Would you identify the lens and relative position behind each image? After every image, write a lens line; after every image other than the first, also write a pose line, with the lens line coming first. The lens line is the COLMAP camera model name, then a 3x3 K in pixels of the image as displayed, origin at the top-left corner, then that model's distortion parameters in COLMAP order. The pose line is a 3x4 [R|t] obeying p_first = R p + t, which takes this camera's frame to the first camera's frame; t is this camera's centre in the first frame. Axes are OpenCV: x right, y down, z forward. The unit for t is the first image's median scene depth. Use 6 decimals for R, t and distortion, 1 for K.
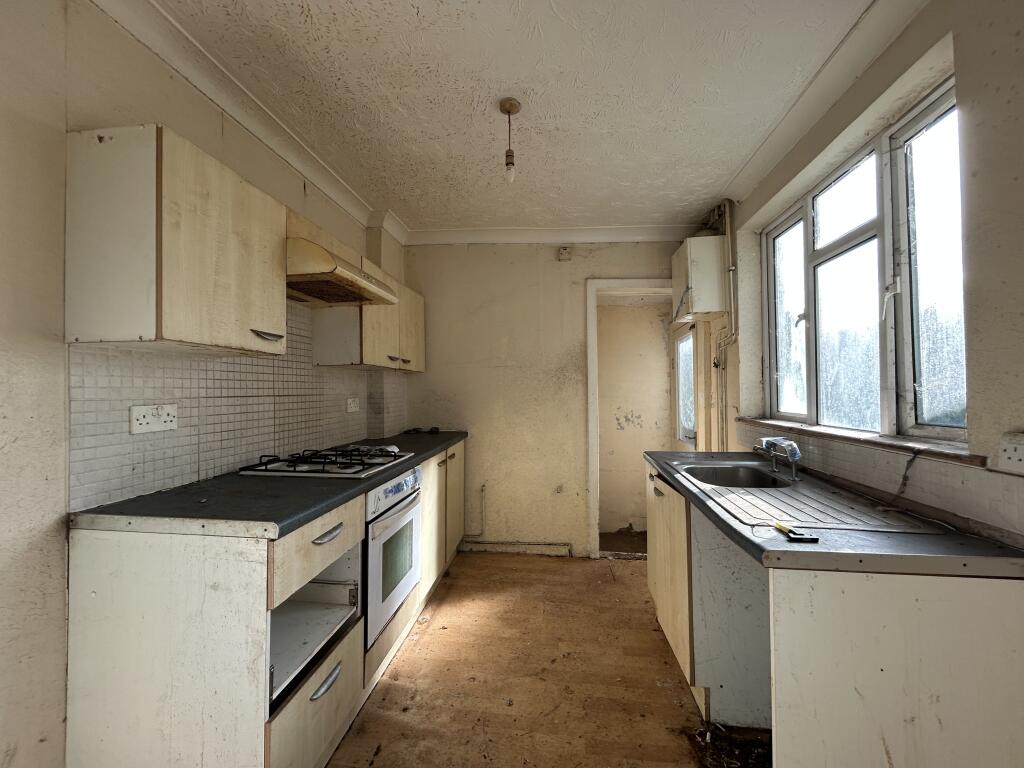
lens RADIAL K [[416.3, 0, 508.4], [0, 416.3, 383.7], [0, 0, 1]] dist [-0.001845, 0.001107]
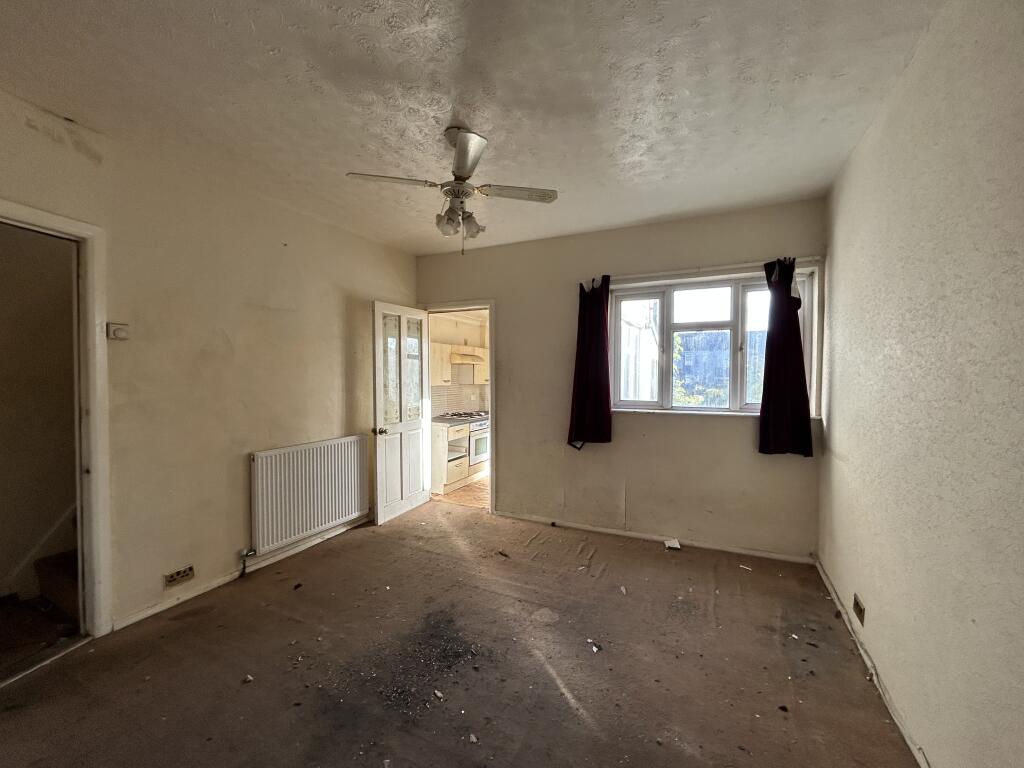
lens RADIAL K [[416.3, 0, 512.3], [0, 416.3, 382.9], [0, 0, 1]] dist [-0.001845, 0.001107]
pose [[0.942748, 0.023592, -0.332670, 0.722251], [-0.011304, 0.999182, 0.038825, -0.144464], [0.333314, -0.032842, 0.942244, -1.374404]]
